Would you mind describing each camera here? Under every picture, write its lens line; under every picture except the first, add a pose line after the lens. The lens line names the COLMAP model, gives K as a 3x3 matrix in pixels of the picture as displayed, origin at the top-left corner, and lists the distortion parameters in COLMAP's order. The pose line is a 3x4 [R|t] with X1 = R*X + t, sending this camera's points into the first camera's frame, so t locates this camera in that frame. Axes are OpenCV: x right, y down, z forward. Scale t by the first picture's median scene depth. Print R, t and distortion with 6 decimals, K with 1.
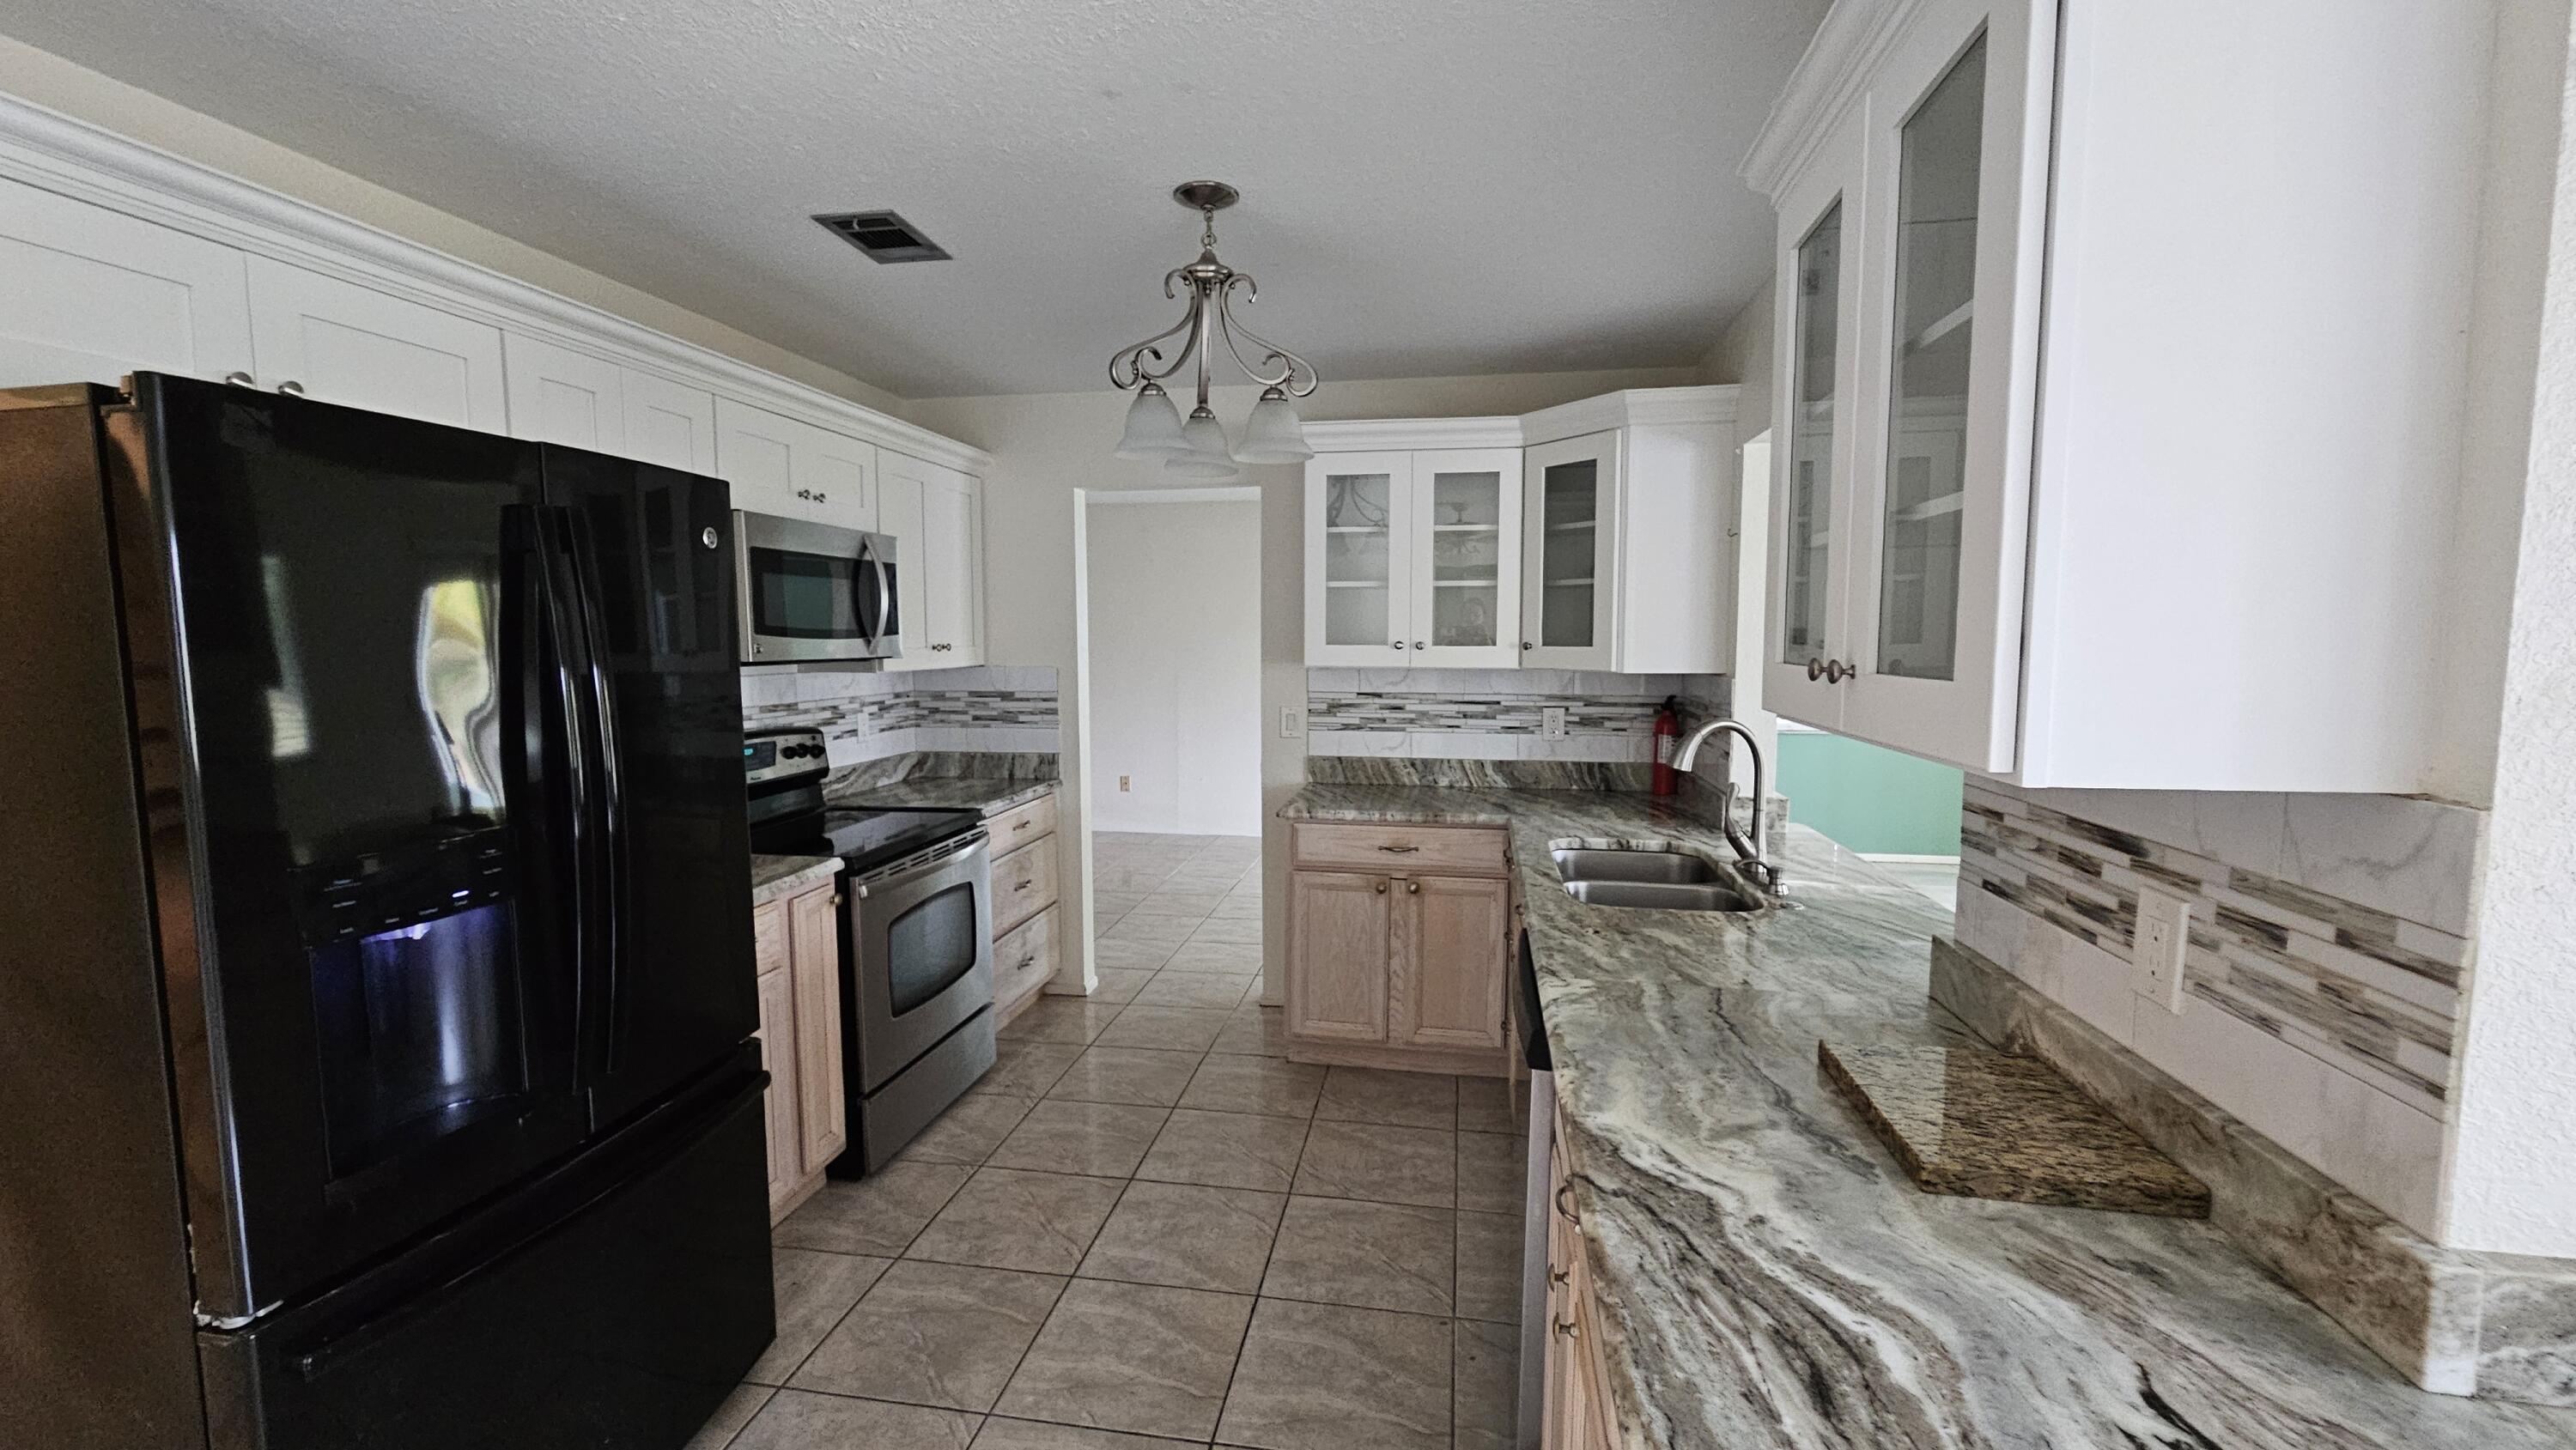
lens RADIAL K [[1053.5, 0, 1289.7], [0, 1053.5, 726.5], [0, 0, 1]] dist [0.000127, 0.000000]
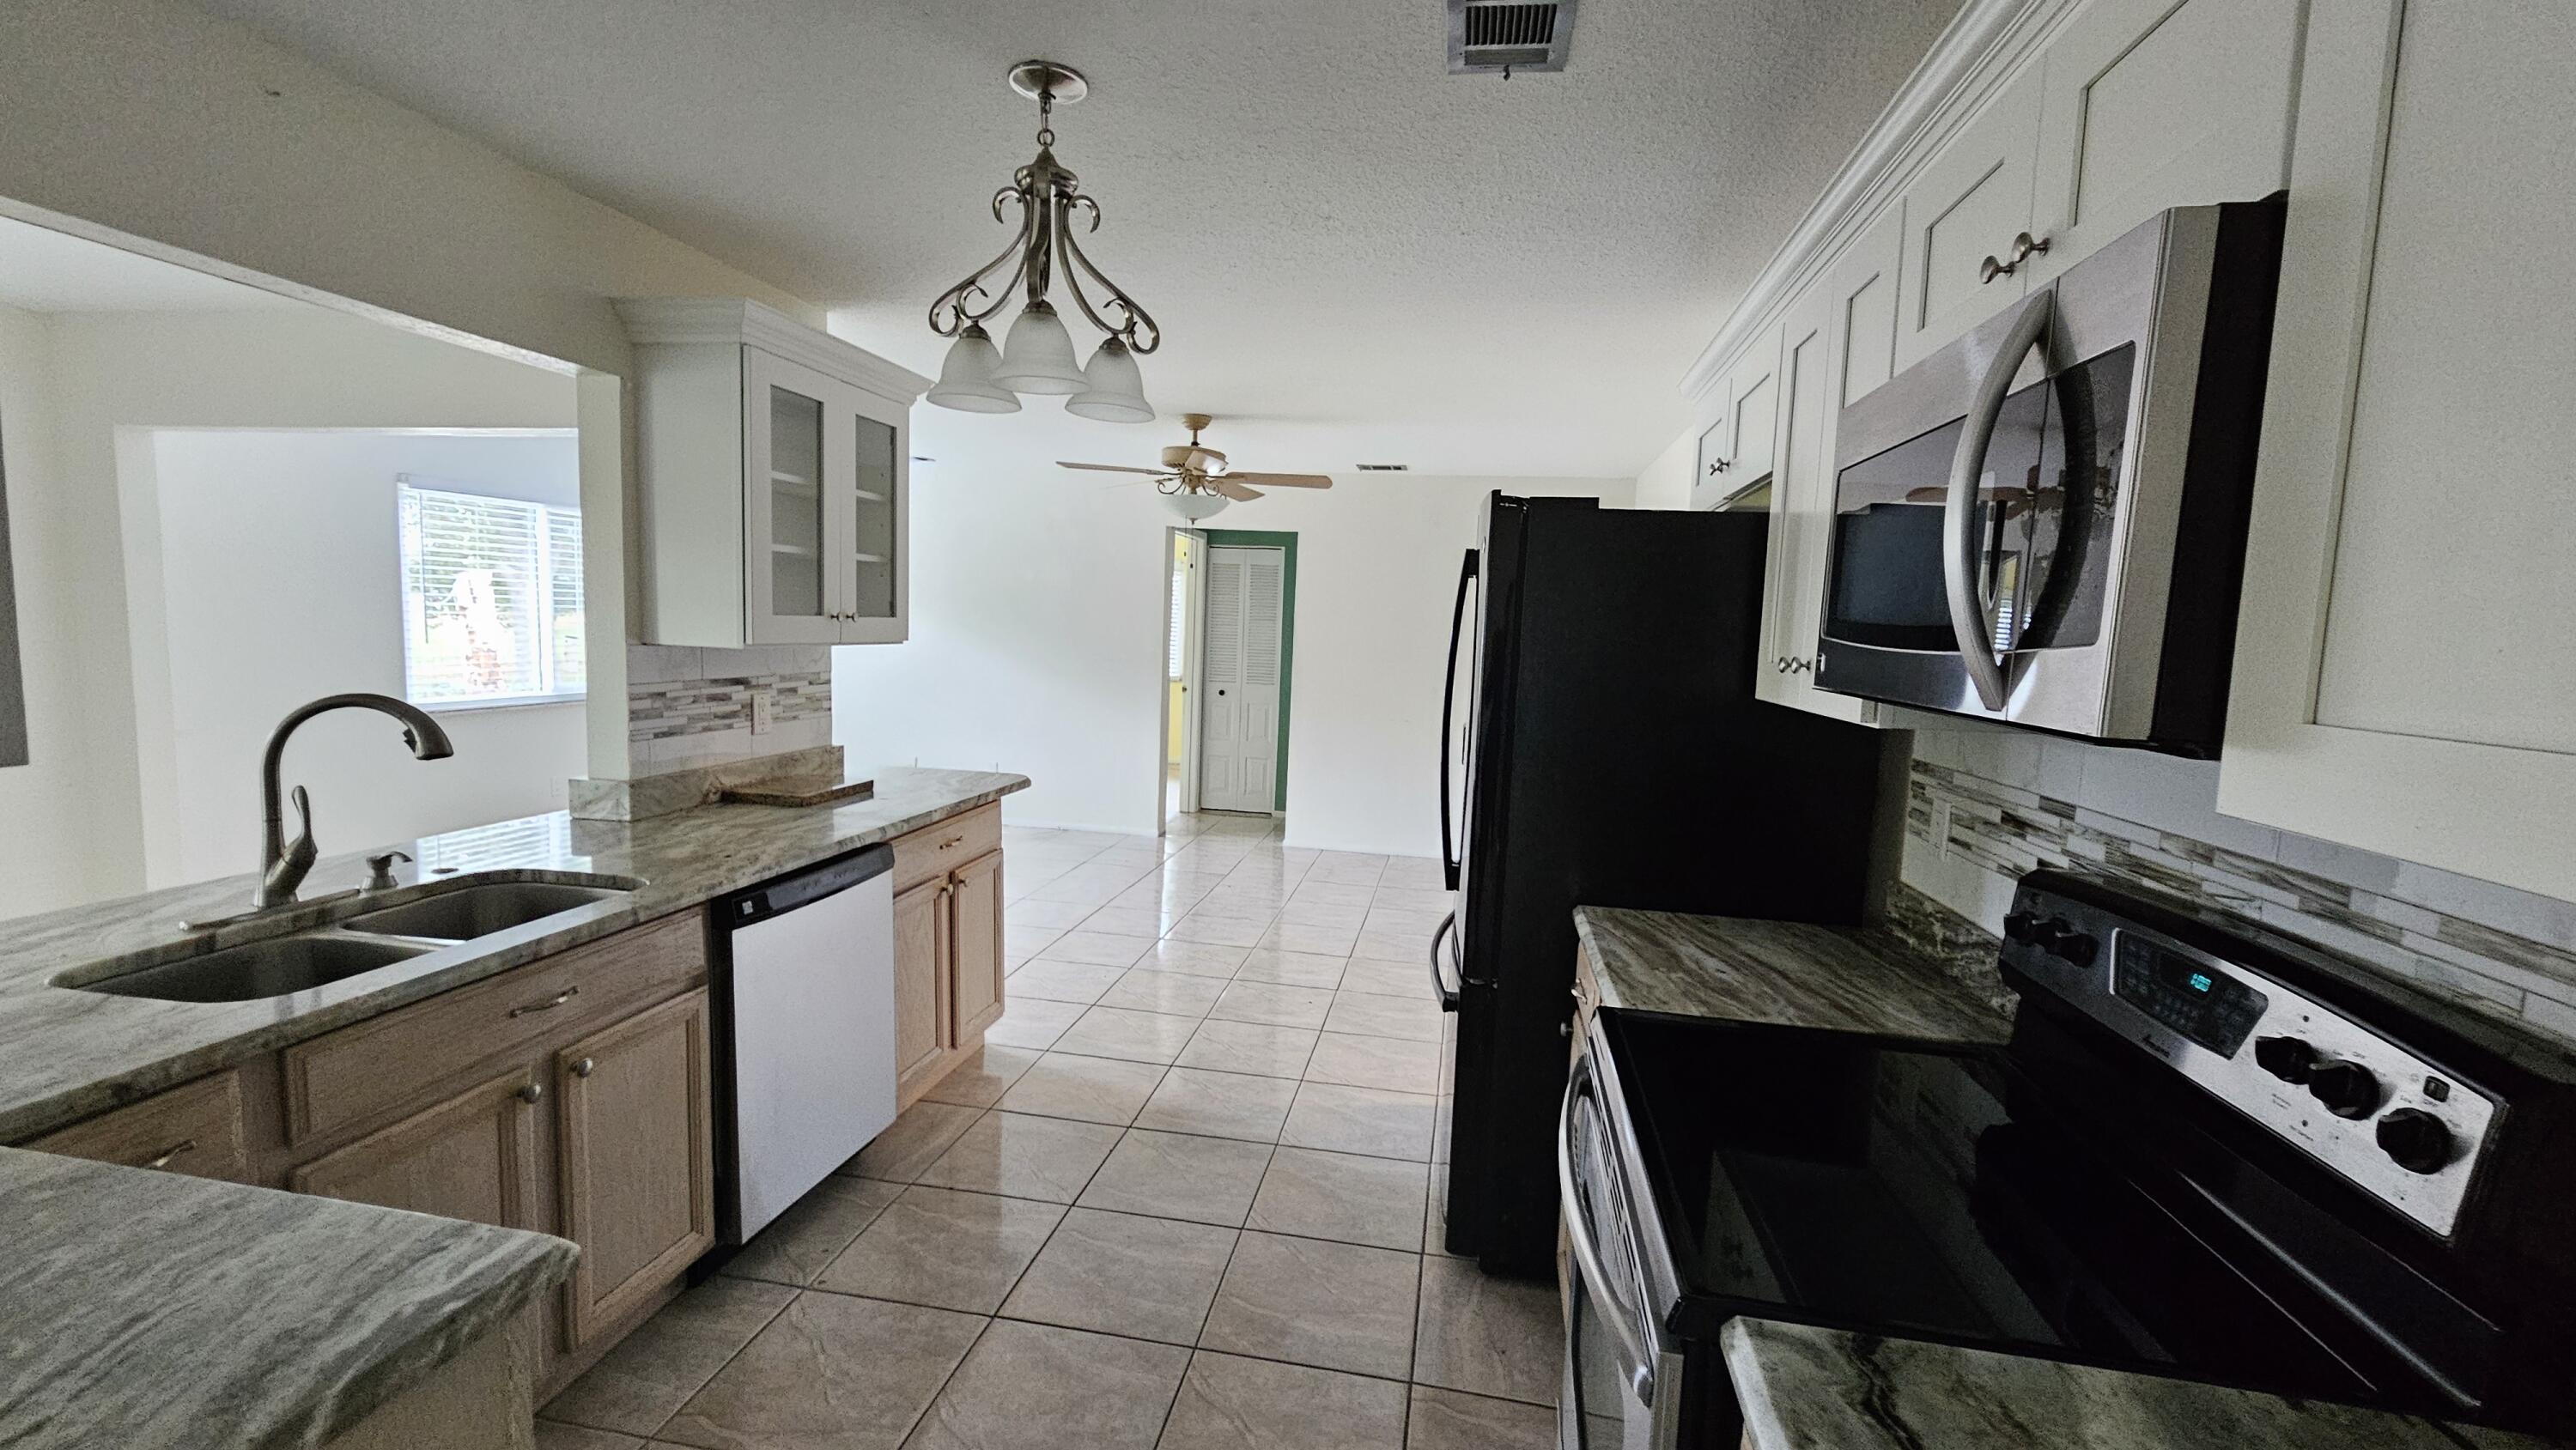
lens RADIAL K [[1053.5, 0, 1290.9], [0, 1053.5, 726.3], [0, 0, 1]] dist [0.000127, 0.000000]
pose [[-0.999240, -0.035640, 0.015762, -0.545508], [-0.032018, 0.981406, 0.189253, -0.295574], [-0.022214, 0.188605, -0.981802, 3.406143]]
